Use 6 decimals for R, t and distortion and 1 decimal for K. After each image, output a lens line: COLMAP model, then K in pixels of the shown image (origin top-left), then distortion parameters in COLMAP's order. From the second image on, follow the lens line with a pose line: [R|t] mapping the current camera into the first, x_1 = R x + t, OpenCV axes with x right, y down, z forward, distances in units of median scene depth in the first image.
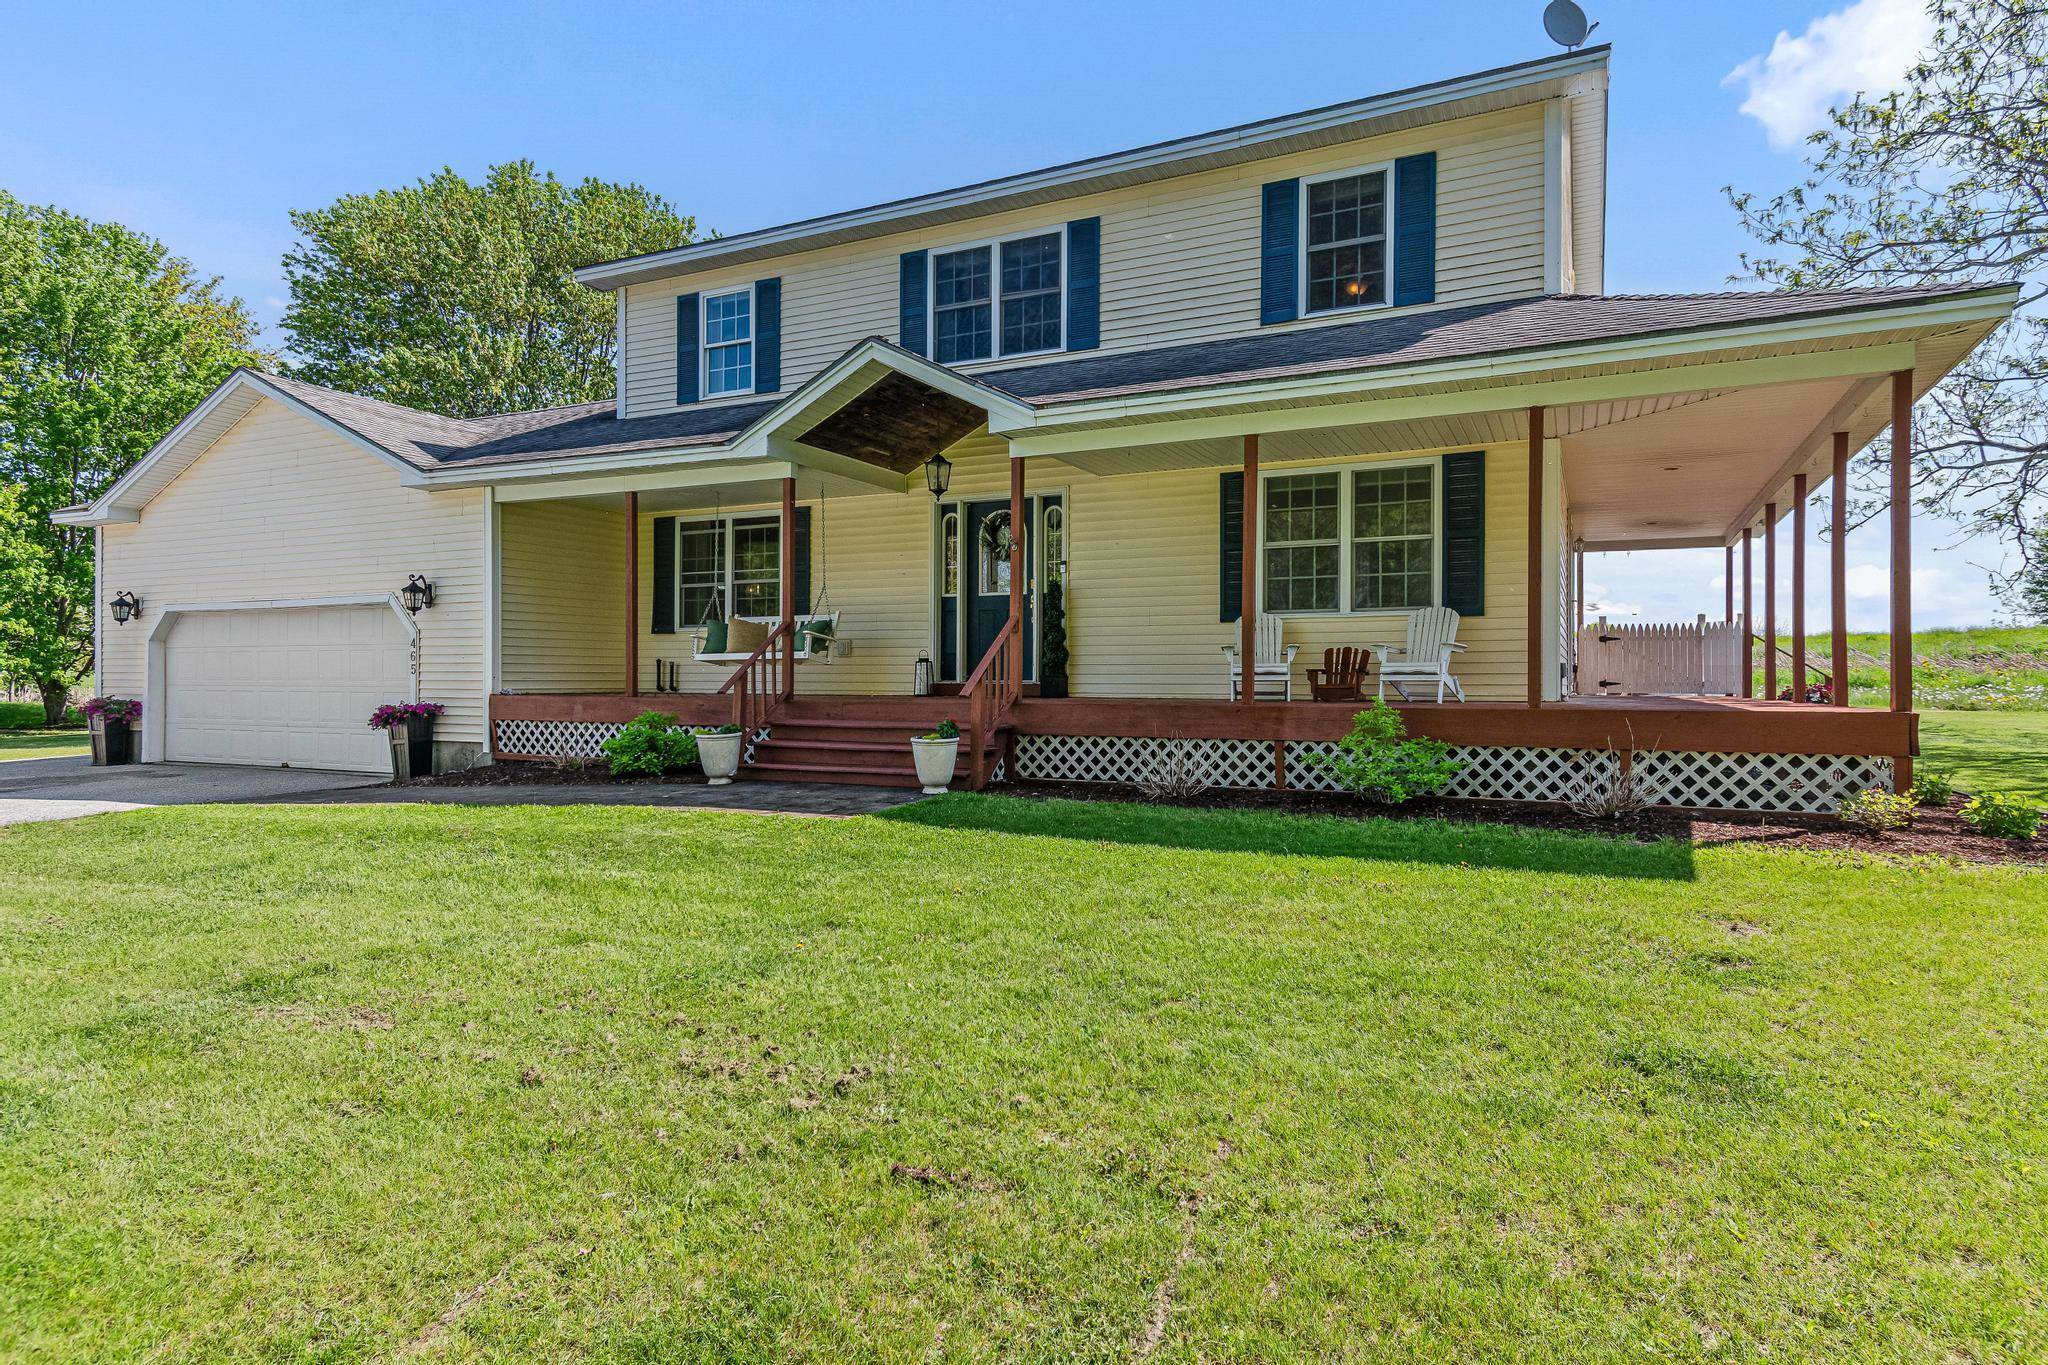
lens RADIAL K [[1178.5, 0, 1019.3], [0, 1178.5, 674.1], [0, 0, 1]] dist [0.021024, 0.000415]
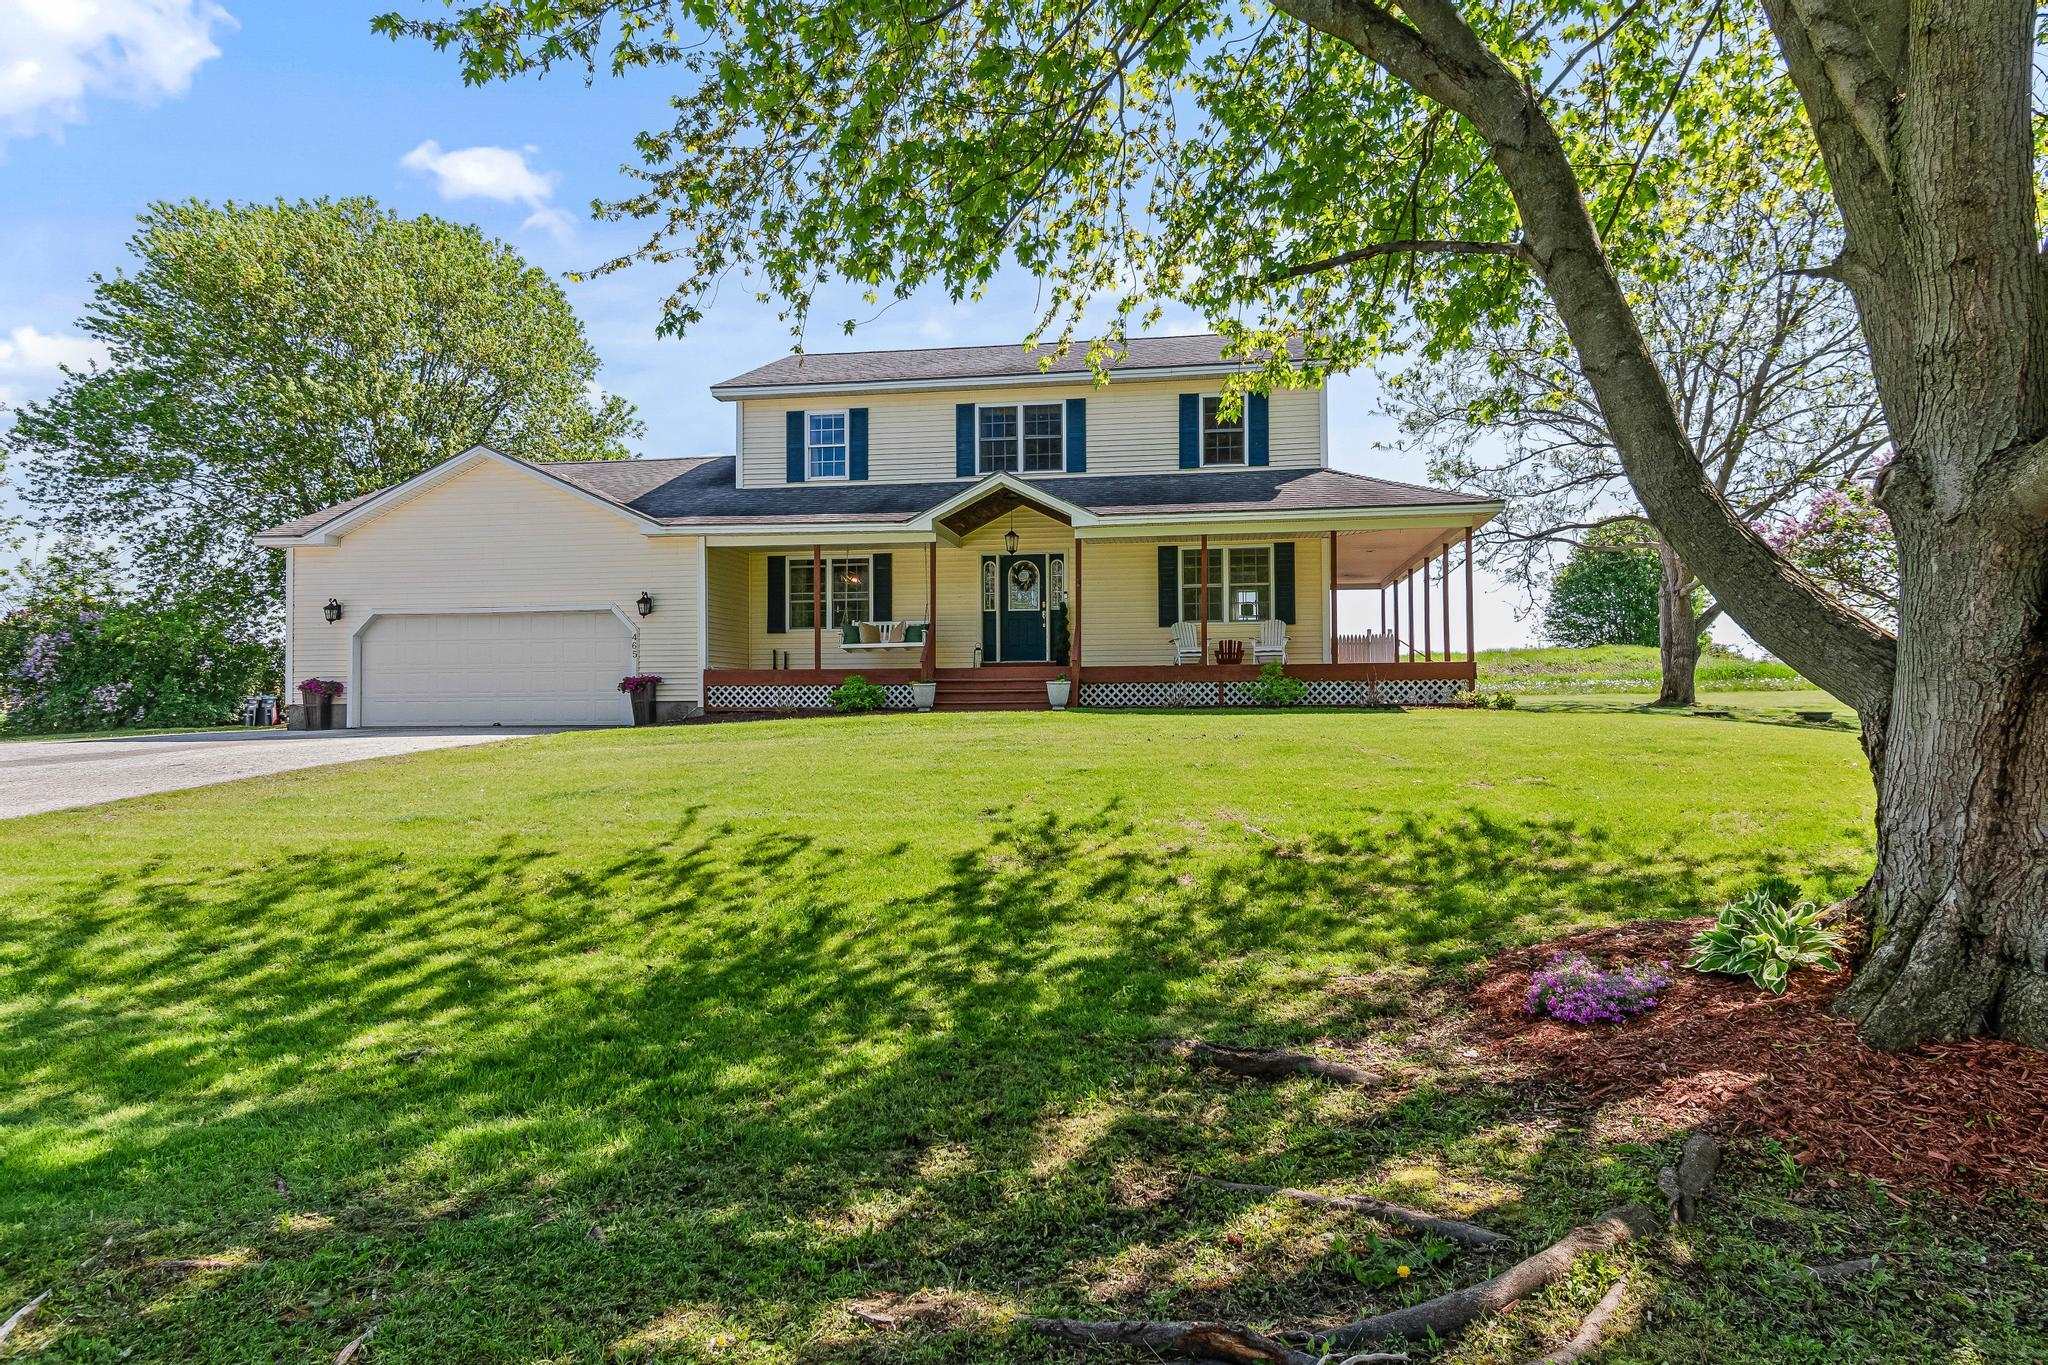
lens RADIAL K [[1287.4, 0, 1024.0], [0, 1287.4, 682.5], [0, 0, 1]] dist [0.027666, 0.000199]
pose [[0.953329, -0.001305, 0.301932, -0.635975], [0.006171, 0.999866, -0.015163, 0.071474], [-0.301872, 0.016319, 0.953209, -0.850327]]
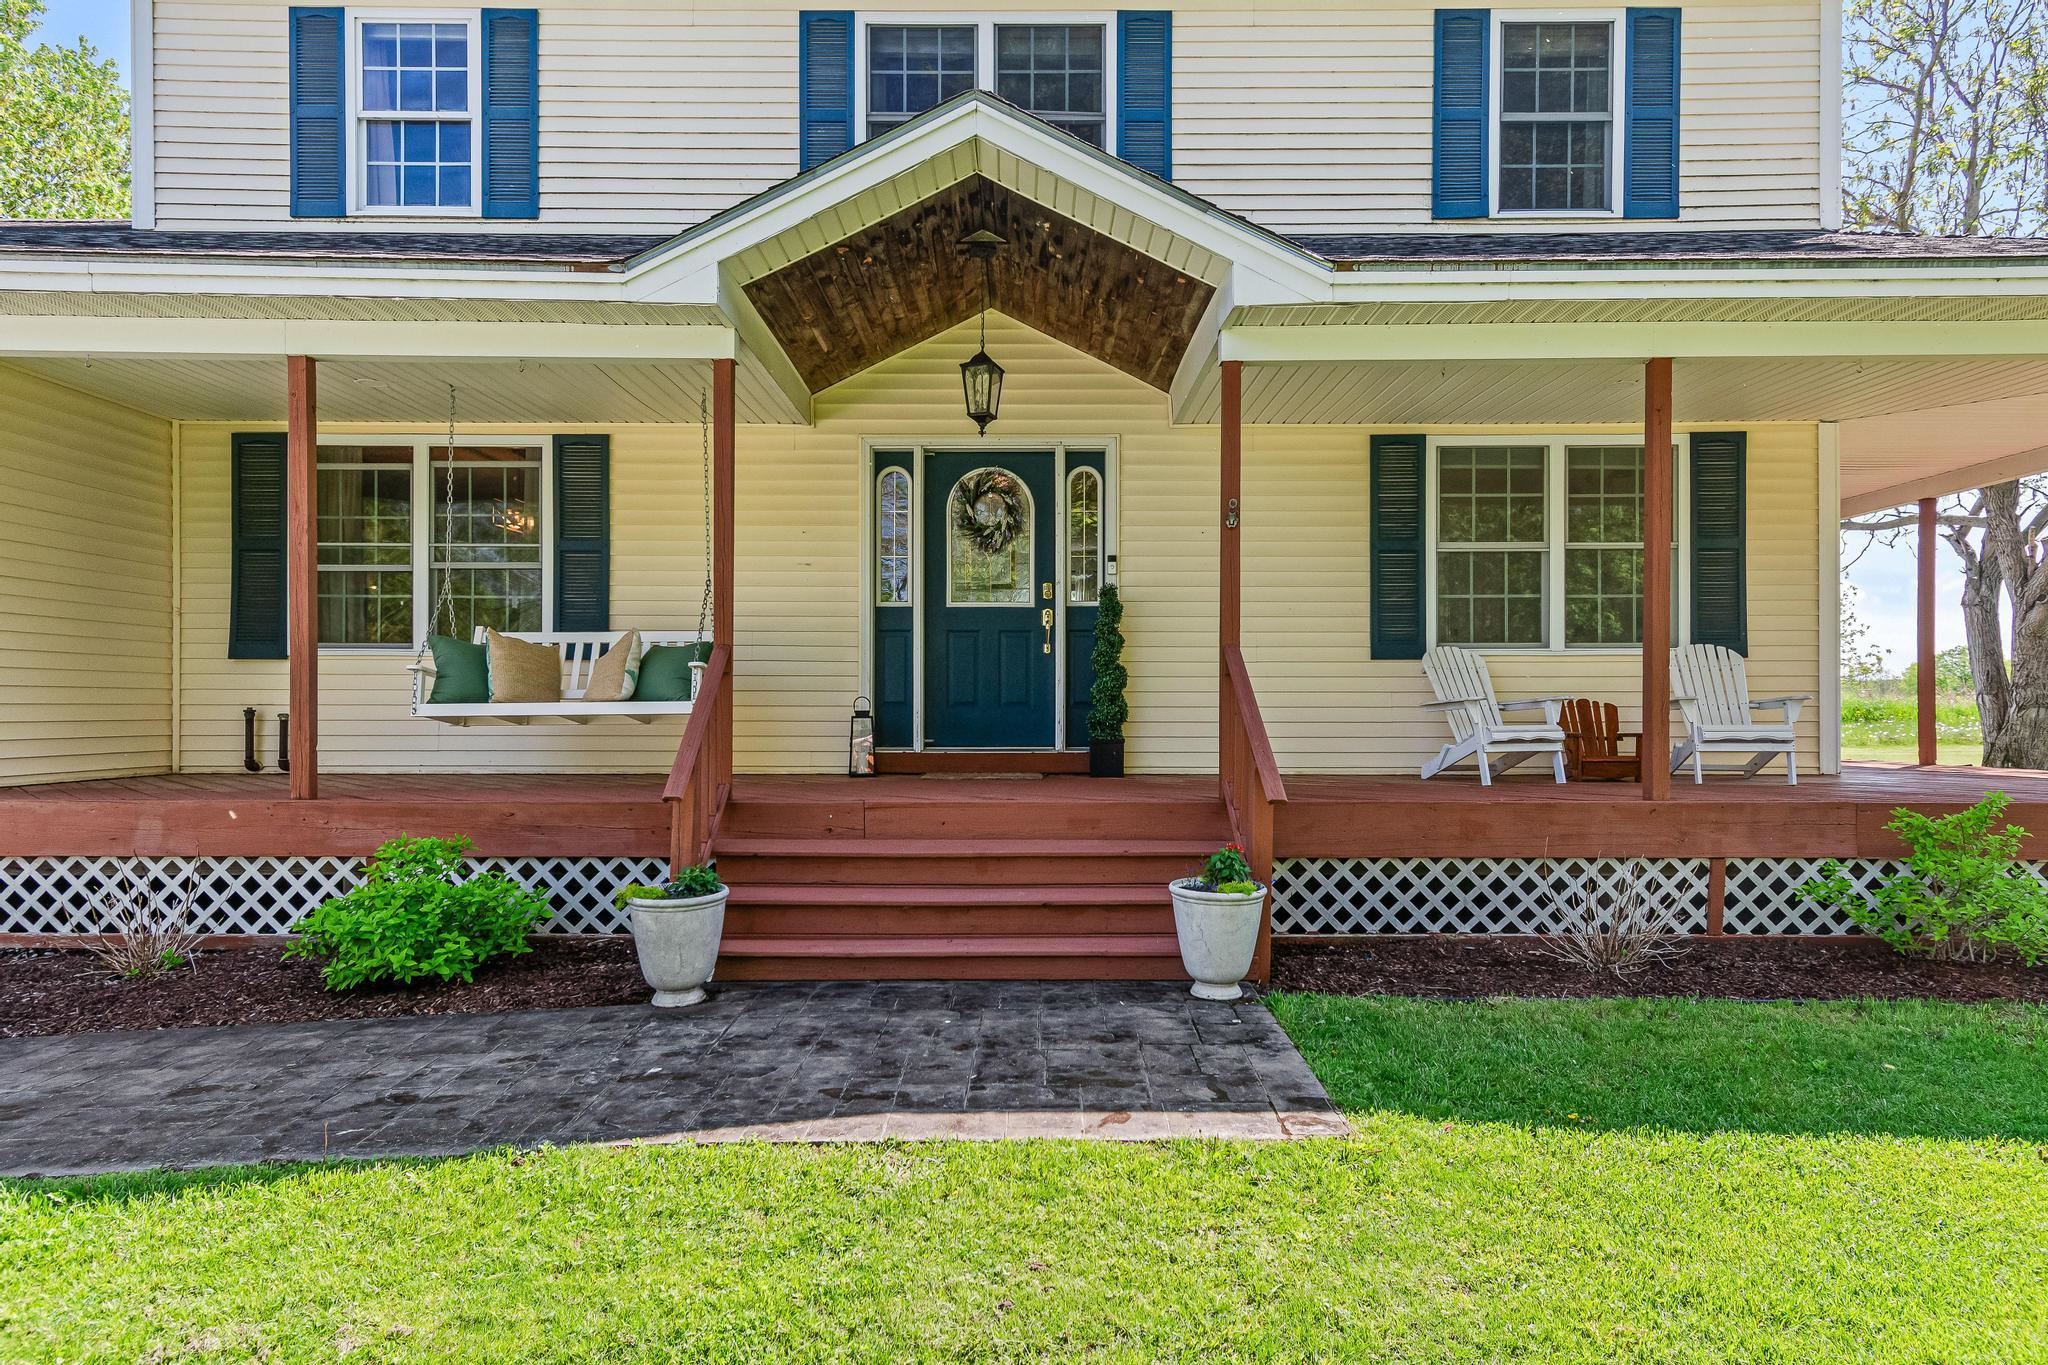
lens RADIAL K [[1249.4, 0, 1056.3], [0, 1249.4, 703.8], [0, 0, 1]] dist [0.024154, 0.000529]
pose [[0.892999, -0.001138, 0.450057, -0.304832], [0.000092, 0.999997, 0.002346, -0.020433], [-0.450058, -0.002054, 0.892997, 0.449573]]
